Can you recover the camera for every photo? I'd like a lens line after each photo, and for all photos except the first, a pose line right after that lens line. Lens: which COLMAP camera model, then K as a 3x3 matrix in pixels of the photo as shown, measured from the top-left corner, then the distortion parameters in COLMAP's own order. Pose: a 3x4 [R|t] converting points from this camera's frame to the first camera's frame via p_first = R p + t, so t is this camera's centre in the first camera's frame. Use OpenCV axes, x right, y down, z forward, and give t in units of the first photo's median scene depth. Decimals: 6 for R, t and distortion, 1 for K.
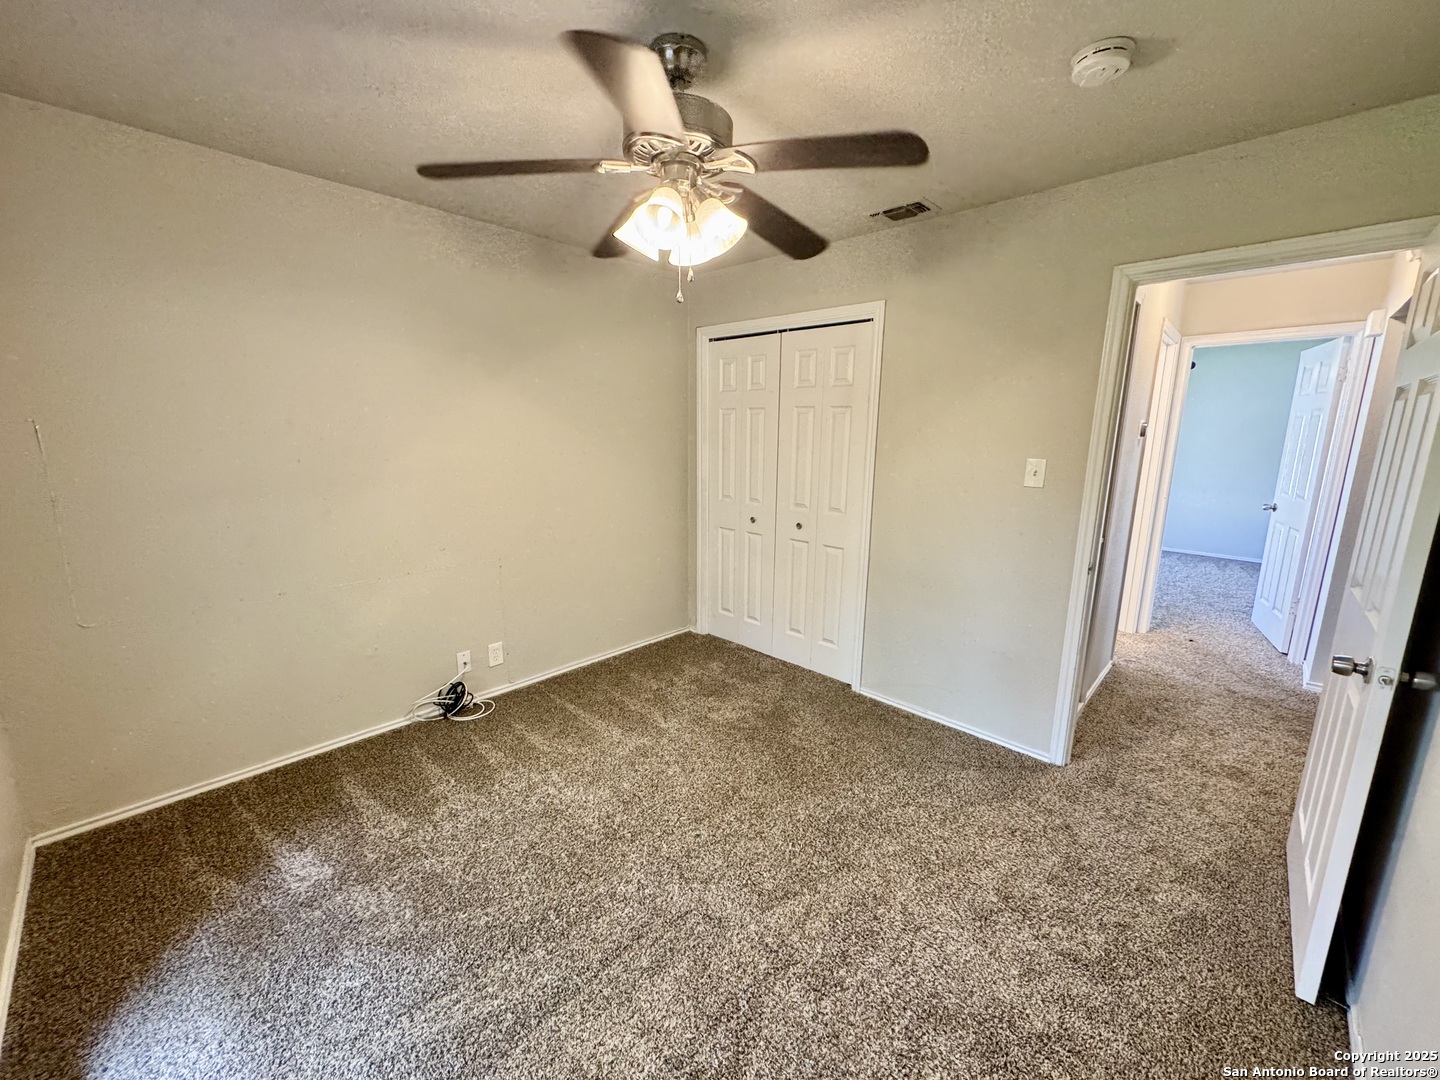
lens RADIAL K [[571.3, 0, 721.7], [0, 571.3, 539.9], [0, 0, 1]] dist [-0.002941, 0.000679]
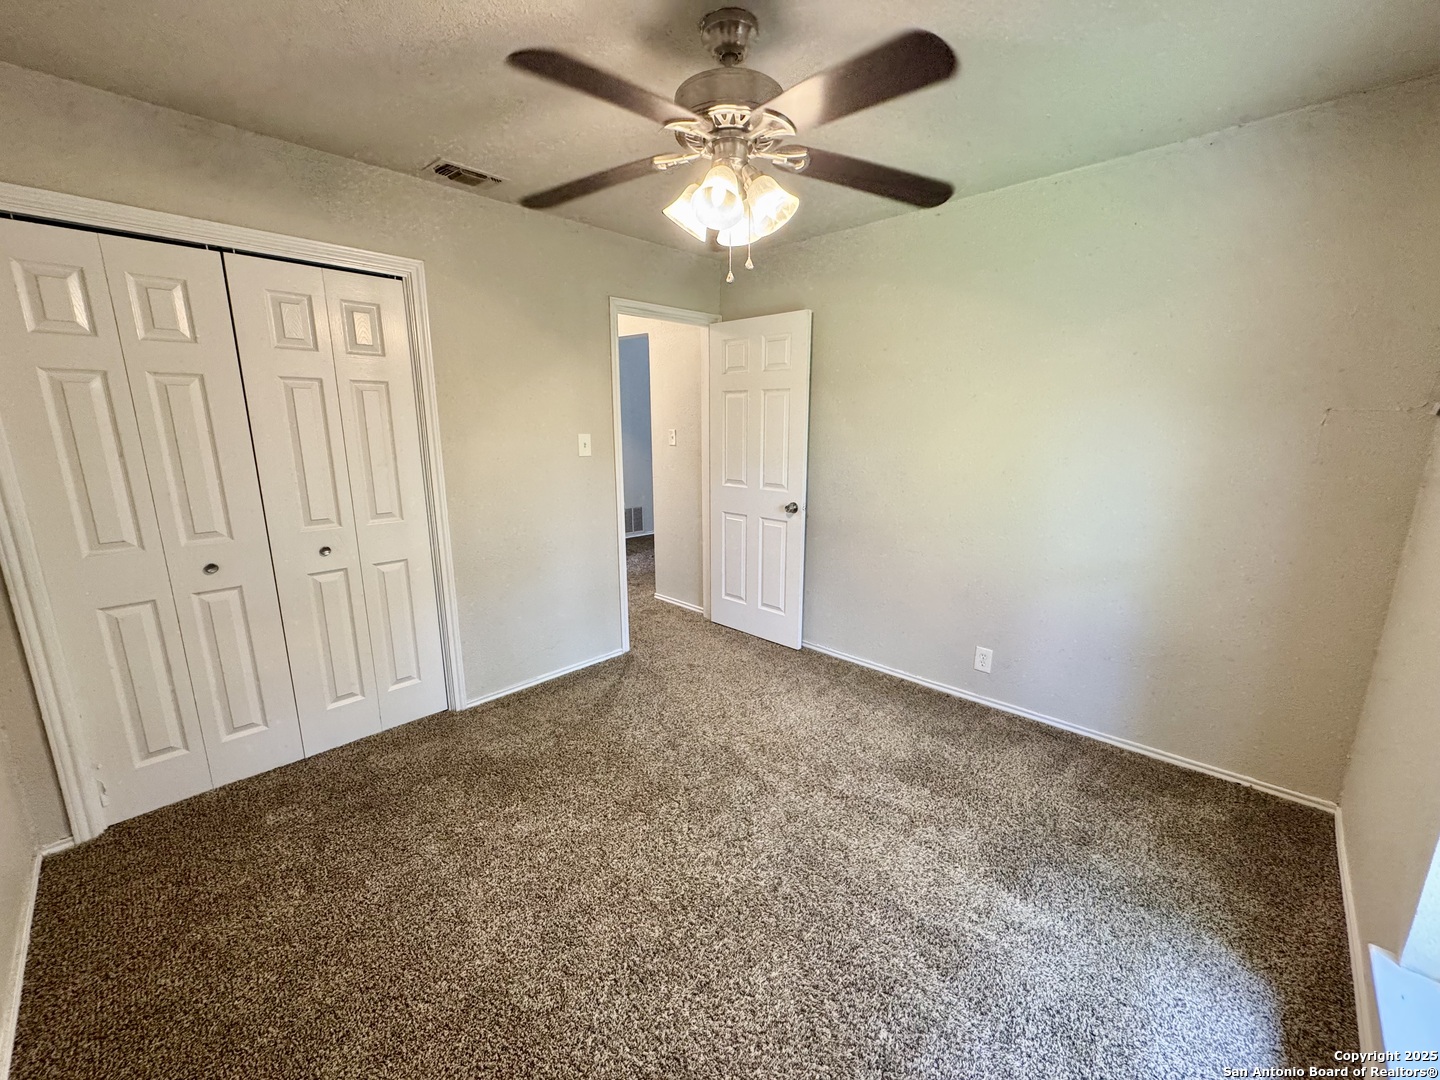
lens RADIAL K [[571.3, 0, 719.6], [0, 571.3, 540.0], [0, 0, 1]] dist [-0.002941, 0.000679]
pose [[0.006584, -0.224475, 0.974458, -0.622019], [0.187676, 0.957440, 0.219286, -0.115305], [-0.982209, 0.181438, 0.048432, 0.569643]]
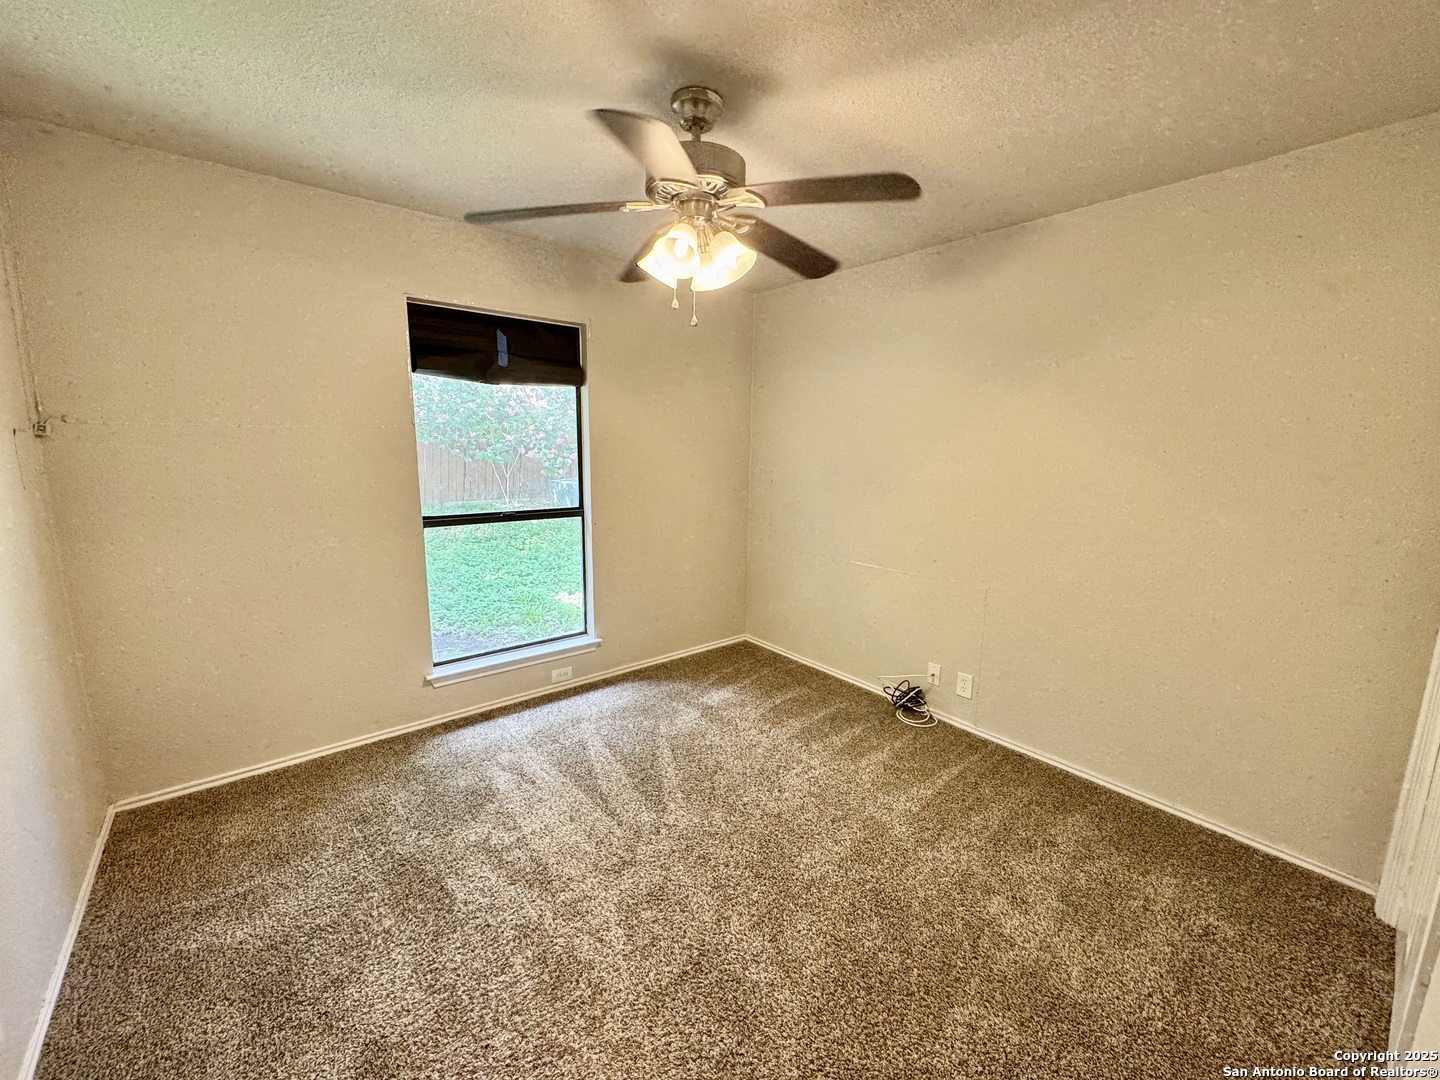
lens RADIAL K [[571.3, 0, 724.6], [0, 571.3, 538.0], [0, 0, 1]] dist [-0.002941, 0.000679]
pose [[-0.113939, 0.151963, -0.981797, 0.571250], [-0.206581, 0.963008, 0.173029, -0.123056], [0.971773, 0.222536, -0.078331, 0.663727]]
